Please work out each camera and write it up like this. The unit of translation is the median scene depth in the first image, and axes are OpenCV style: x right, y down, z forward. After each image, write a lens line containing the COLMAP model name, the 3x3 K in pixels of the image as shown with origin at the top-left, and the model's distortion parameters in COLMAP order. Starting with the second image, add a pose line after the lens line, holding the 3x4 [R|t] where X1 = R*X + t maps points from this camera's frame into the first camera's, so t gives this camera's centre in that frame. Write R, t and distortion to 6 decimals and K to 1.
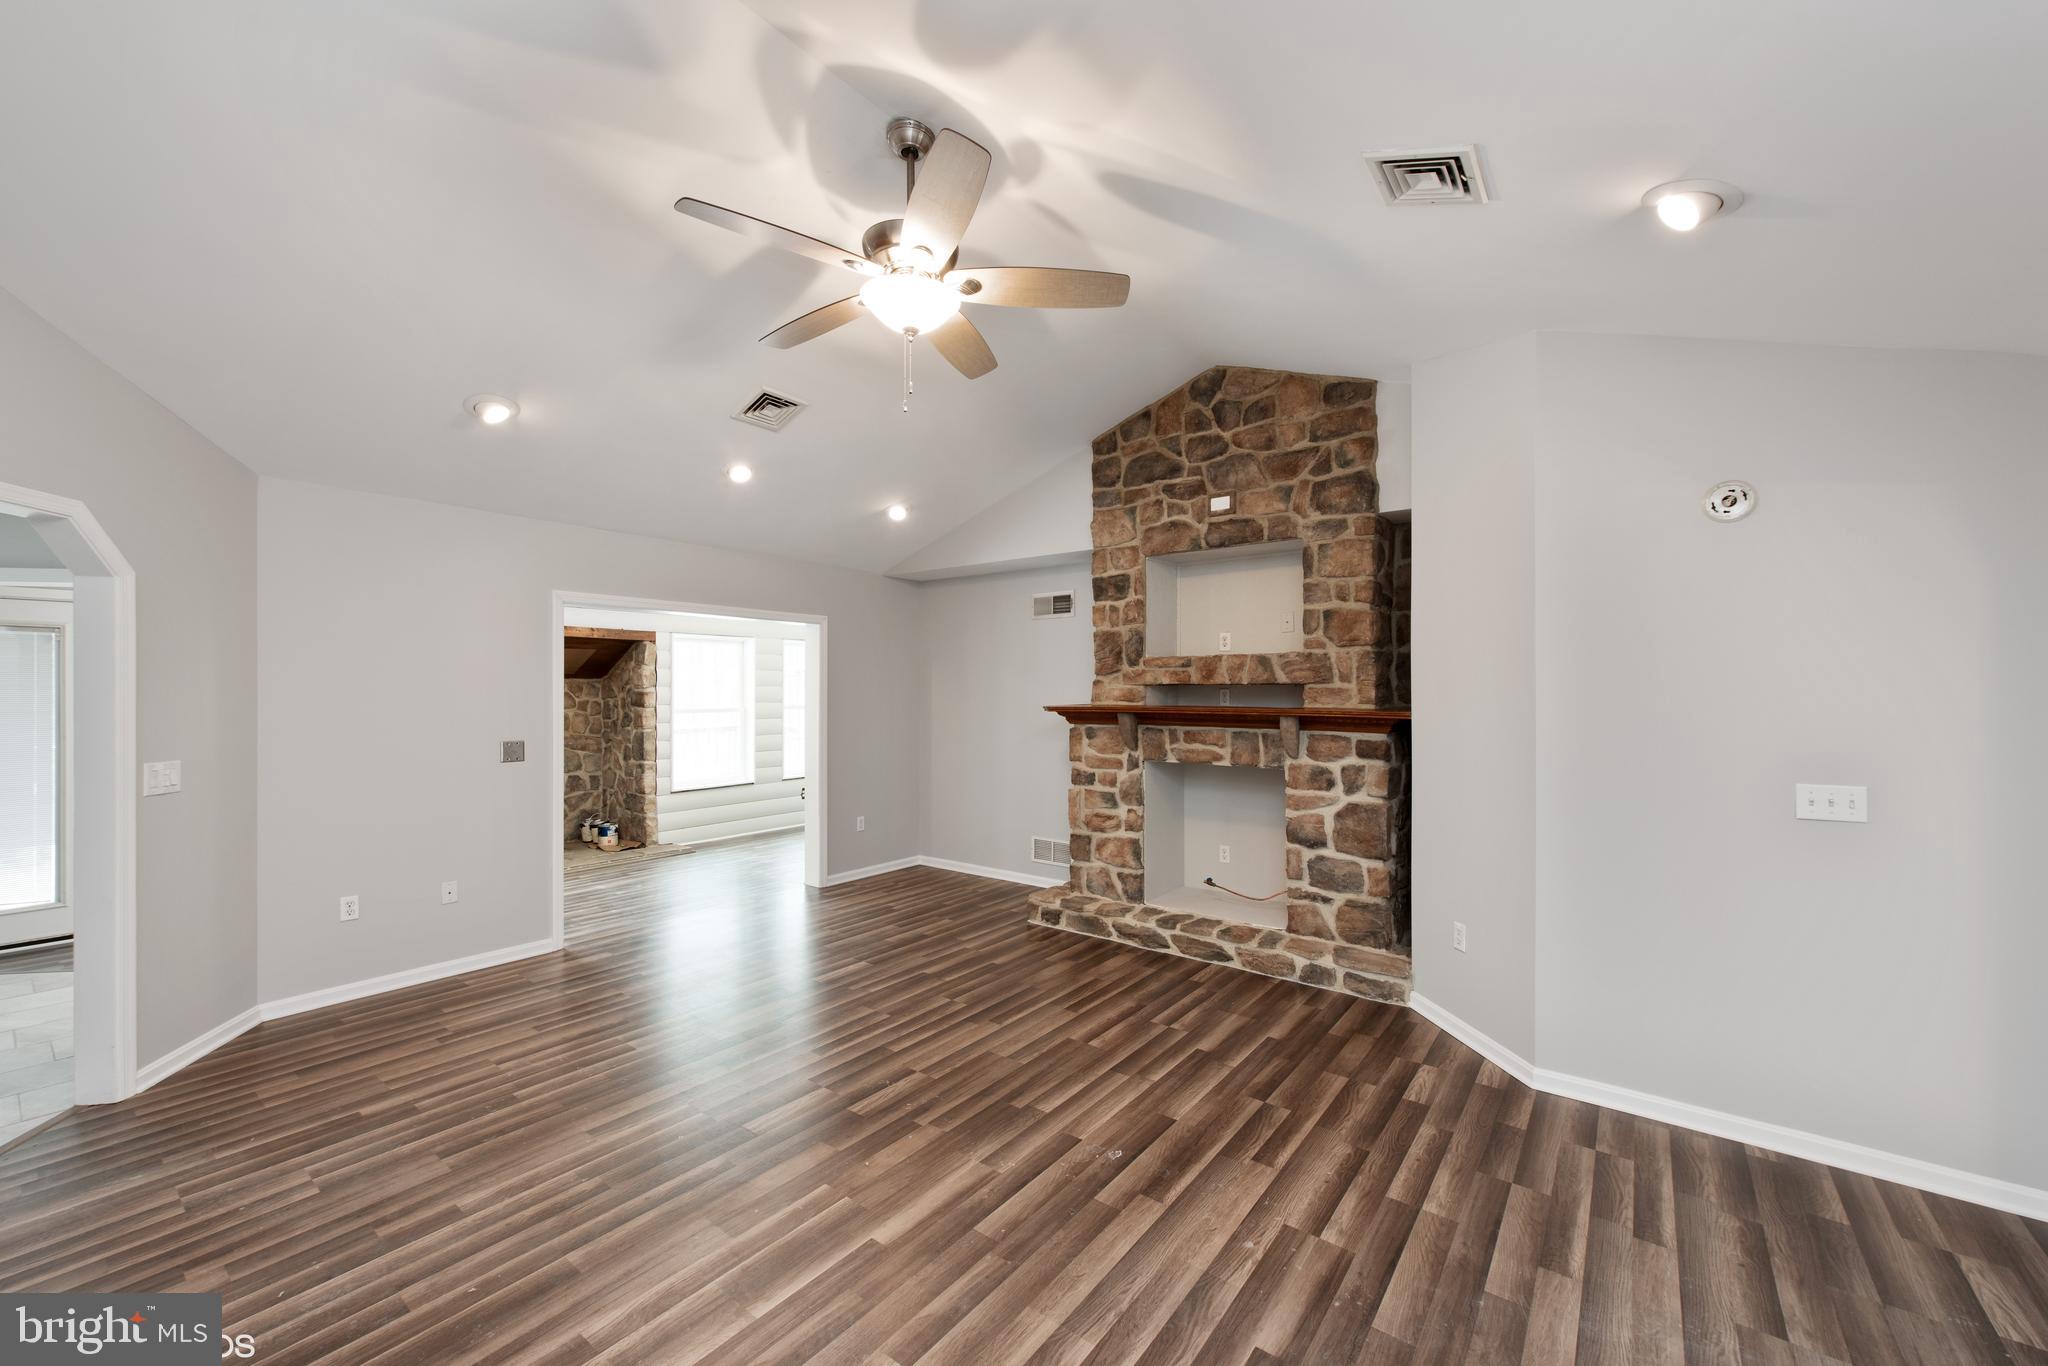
lens RADIAL K [[792.6, 0, 1033.8], [0, 792.6, 691.2], [0, 0, 1]] dist [0.010161, -0.002381]
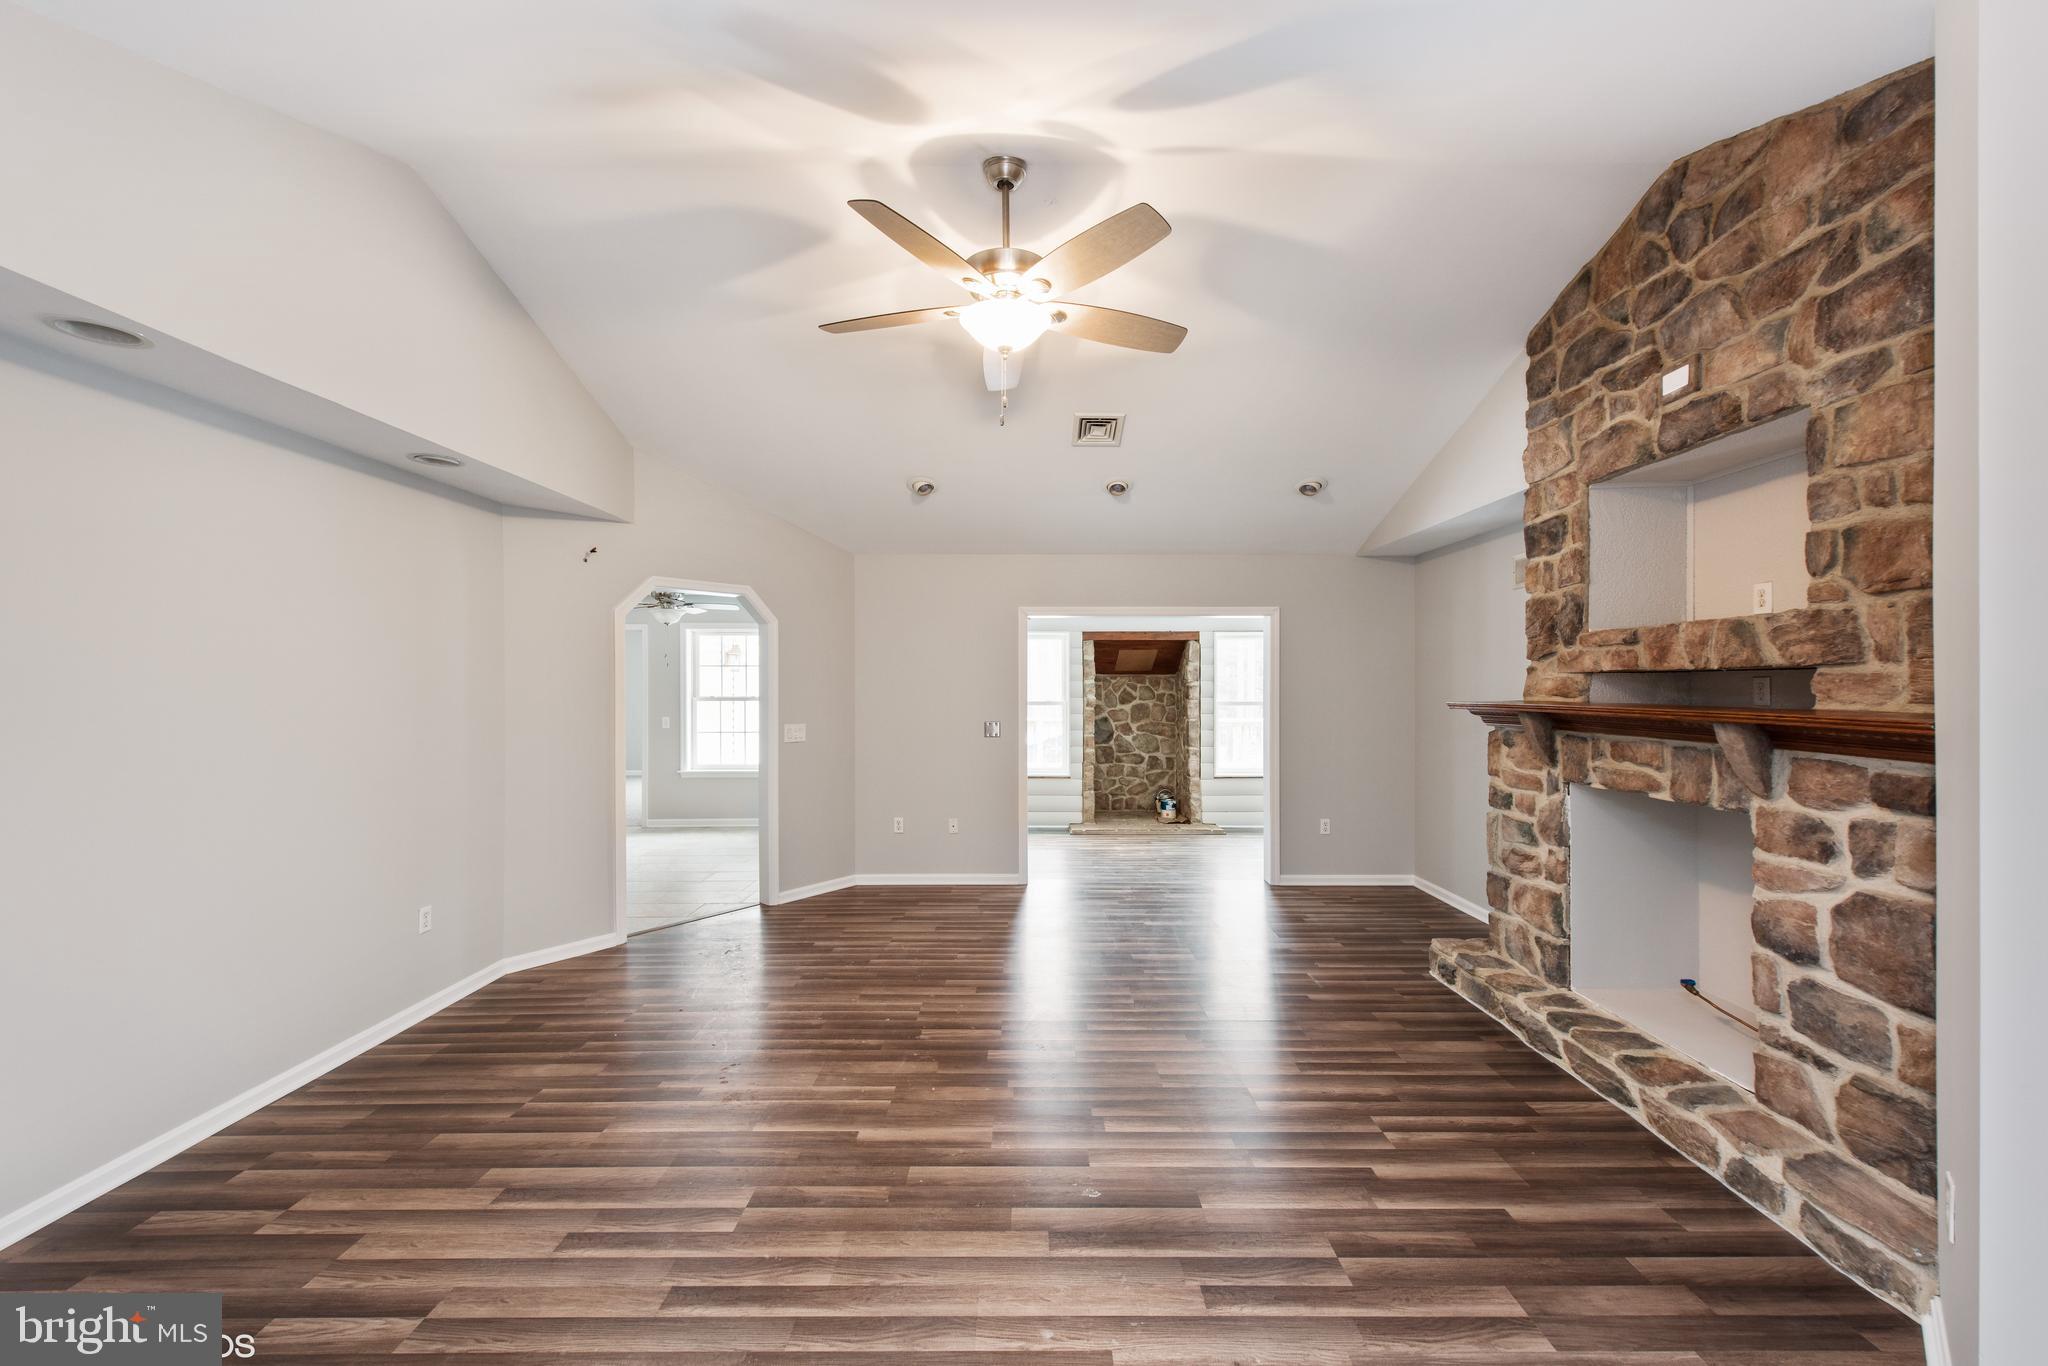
lens RADIAL K [[792.6, 0, 1022.8], [0, 792.6, 686.7], [0, 0, 1]] dist [0.010161, -0.002381]
pose [[0.610647, -0.001395, -0.791901, 0.448440], [0.002490, 0.999997, 0.000158, 0.003434], [0.791899, -0.002068, 0.610649, 0.224412]]
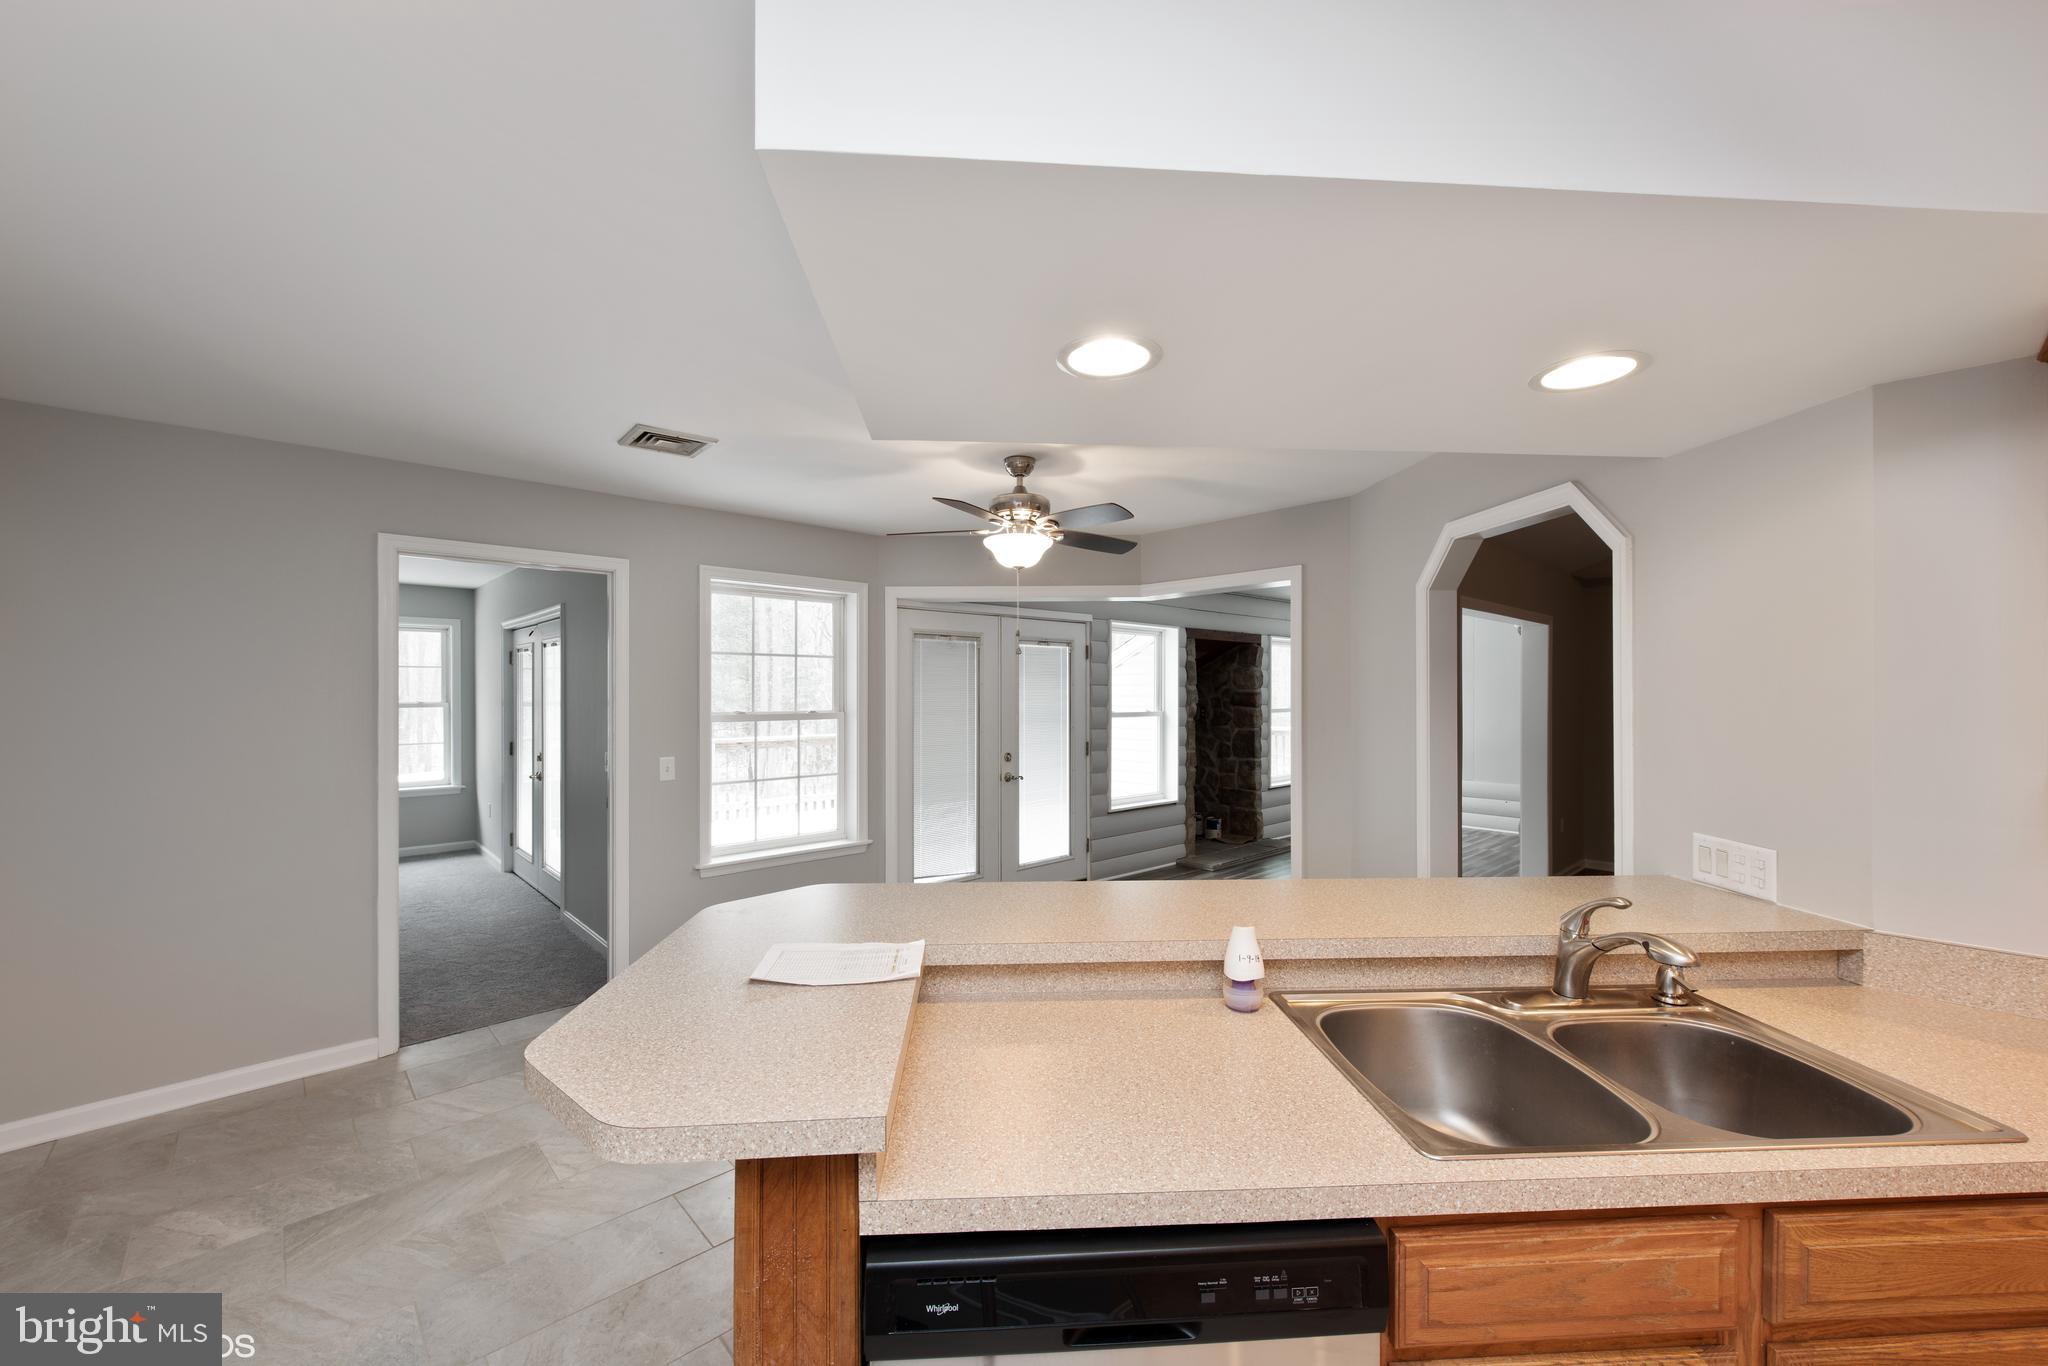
lens RADIAL K [[792.6, 0, 1025.5], [0, 792.6, 693.1], [0, 0, 1]] dist [0.010161, -0.002381]
pose [[0.986827, 0.000782, -0.161780, -1.092671], [-0.000212, 0.999994, 0.003537, -0.003239], [0.161782, -0.003456, 0.986821, -0.148196]]
